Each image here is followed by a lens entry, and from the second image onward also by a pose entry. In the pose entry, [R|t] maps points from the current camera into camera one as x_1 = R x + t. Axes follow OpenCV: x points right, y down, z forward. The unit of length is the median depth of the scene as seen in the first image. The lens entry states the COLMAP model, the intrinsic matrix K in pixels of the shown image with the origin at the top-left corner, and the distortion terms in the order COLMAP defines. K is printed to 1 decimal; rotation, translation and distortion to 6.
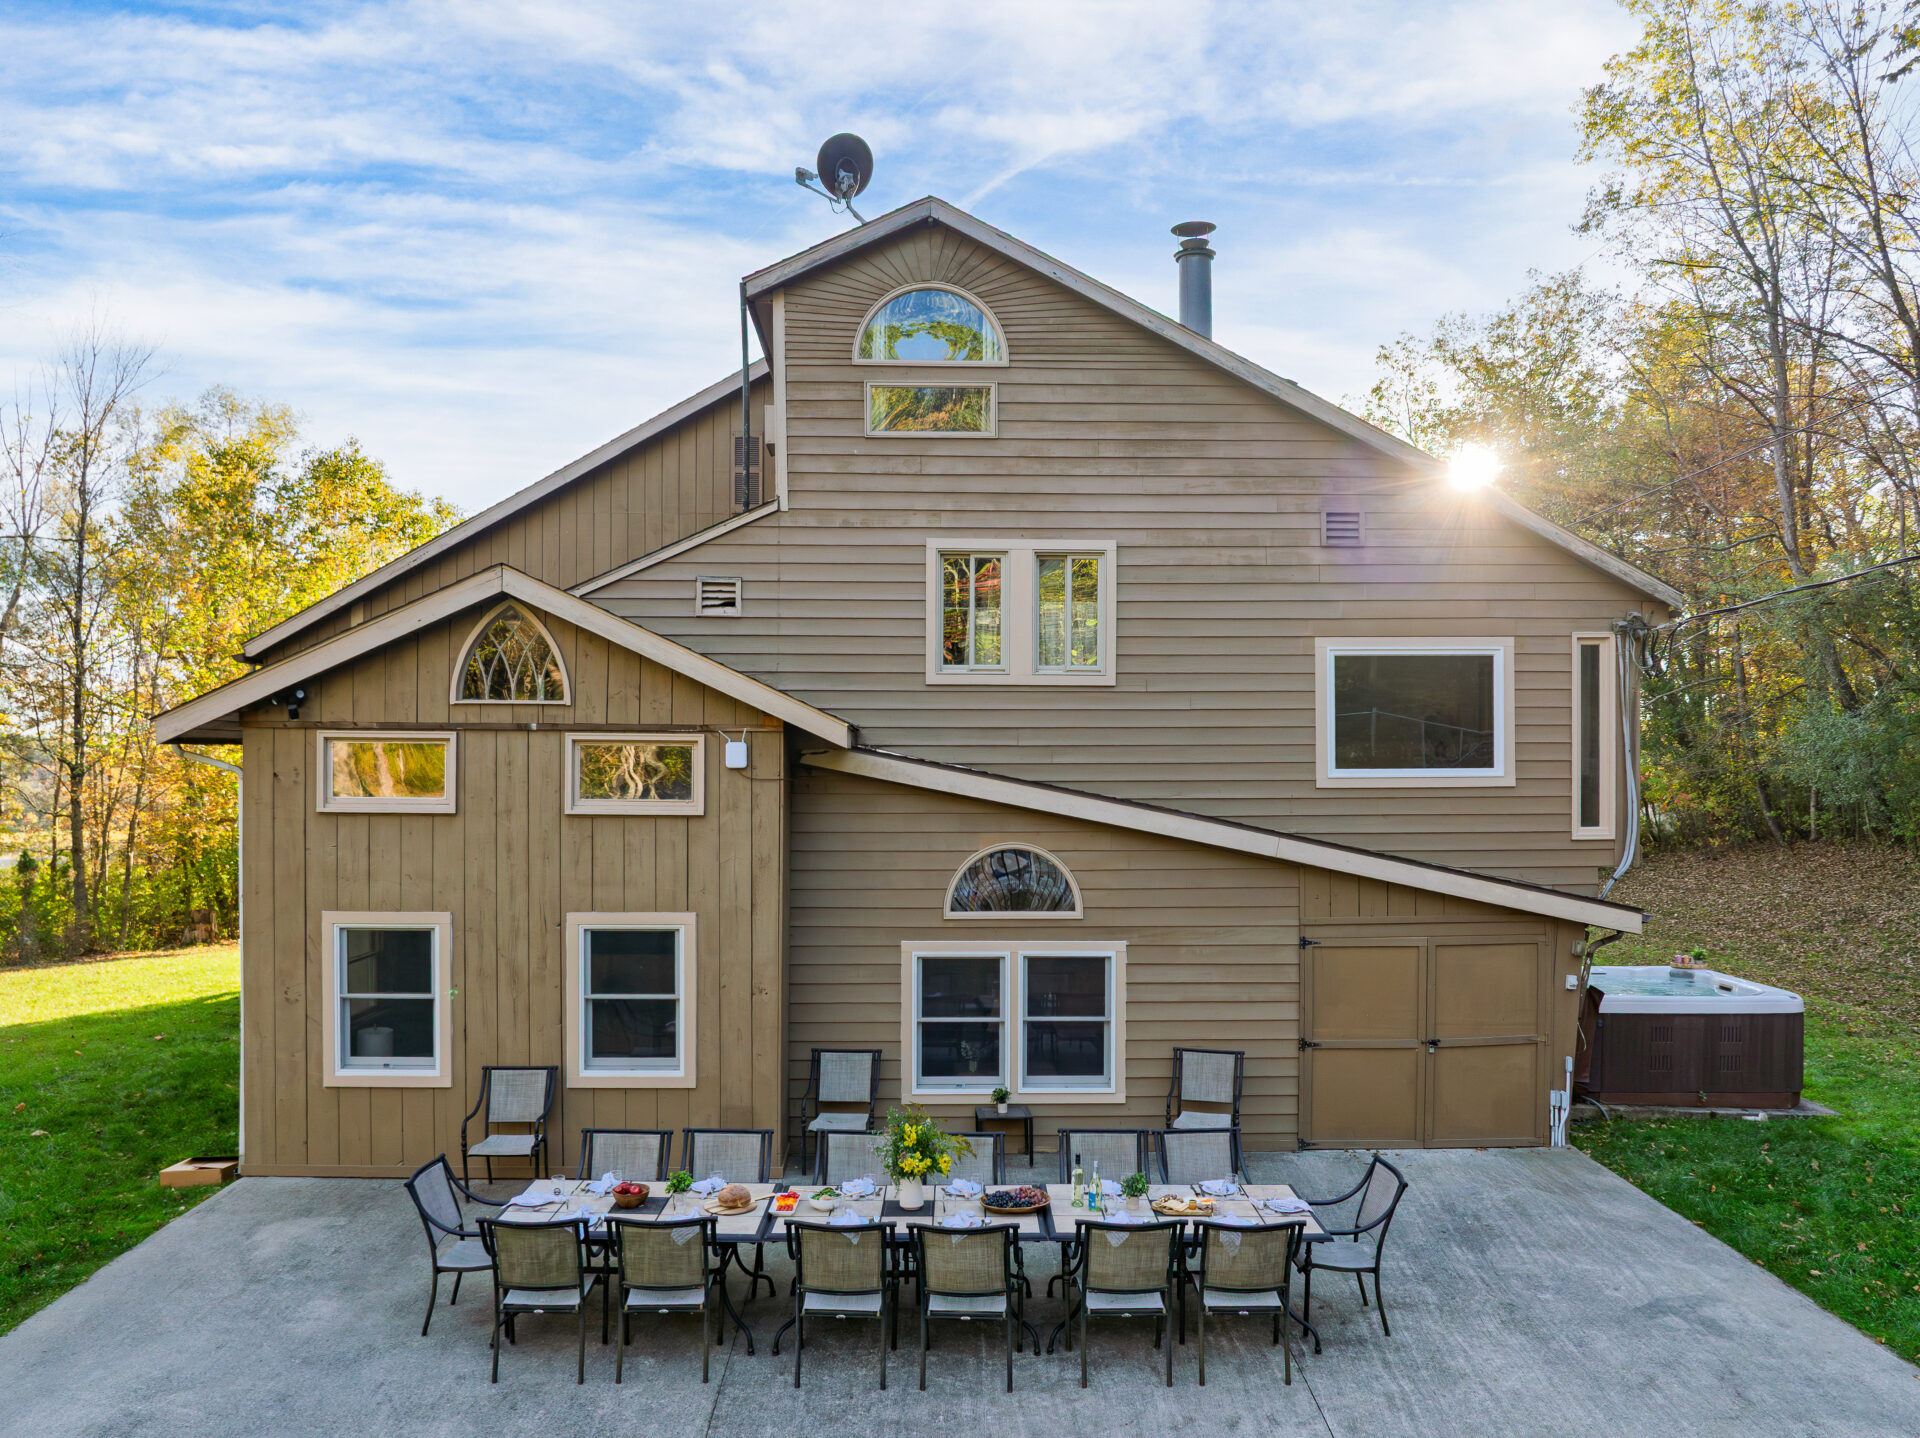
lens RADIAL K [[1437.5, 0, 952.7], [0, 1437.5, 789.4], [0, 0, 1]] dist [-0.036021, -0.006076]
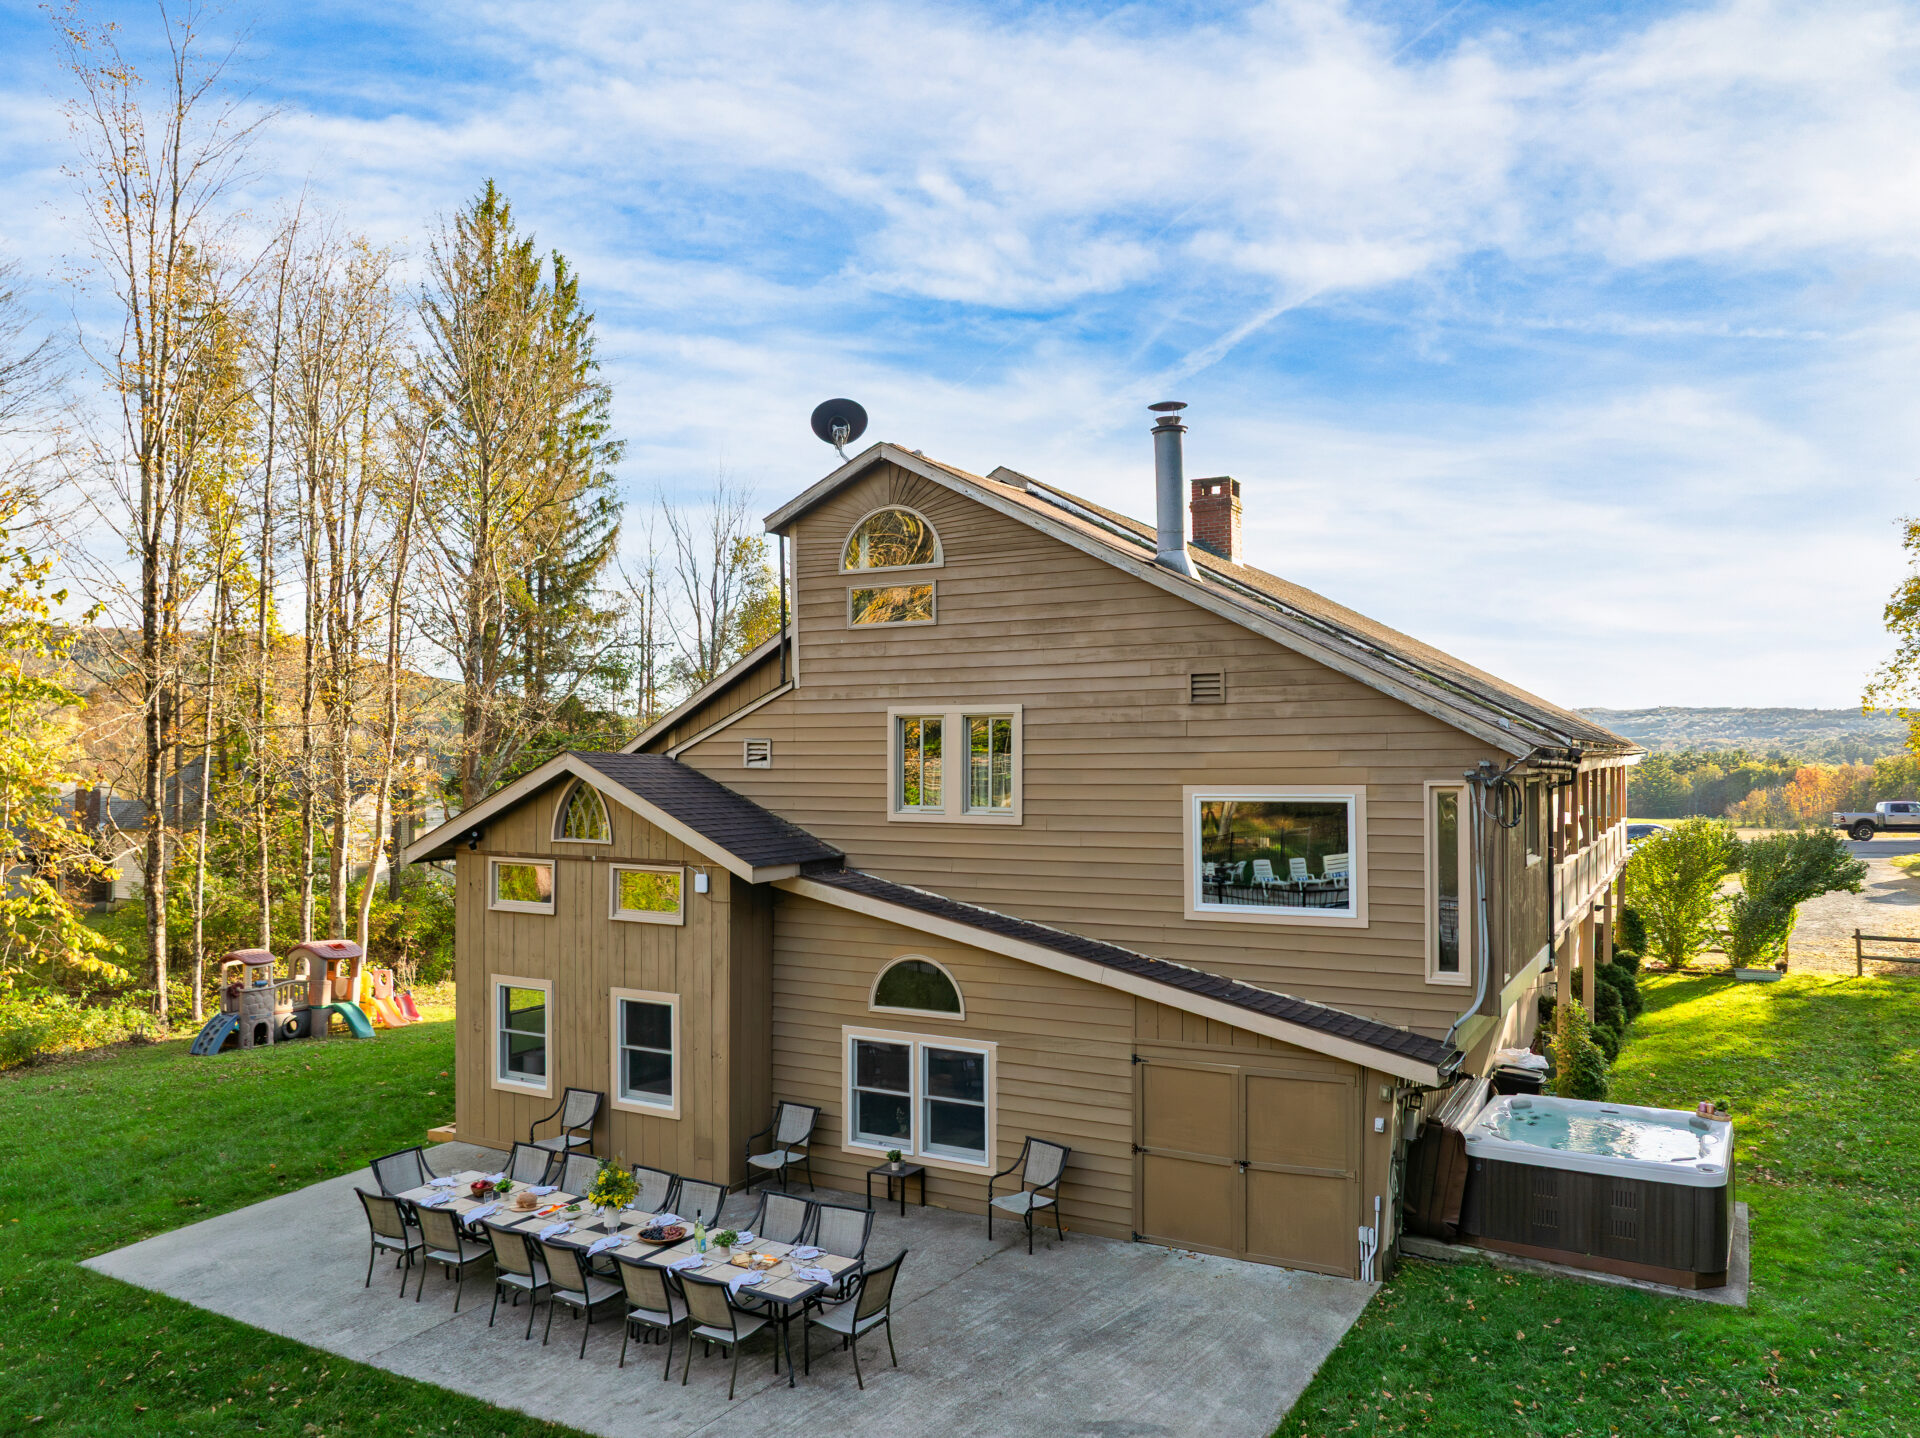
lens RADIAL K [[1444.0, 0, 960.0], [0, 1444.0, 719.0], [0, 0, 1]] dist [-0.038368, -0.001201]
pose [[0.852271, -0.014915, -0.522887, 0.729033], [-0.001102, 0.999540, -0.030308, -0.129419], [0.523099, 0.026407, 0.851863, -0.058884]]
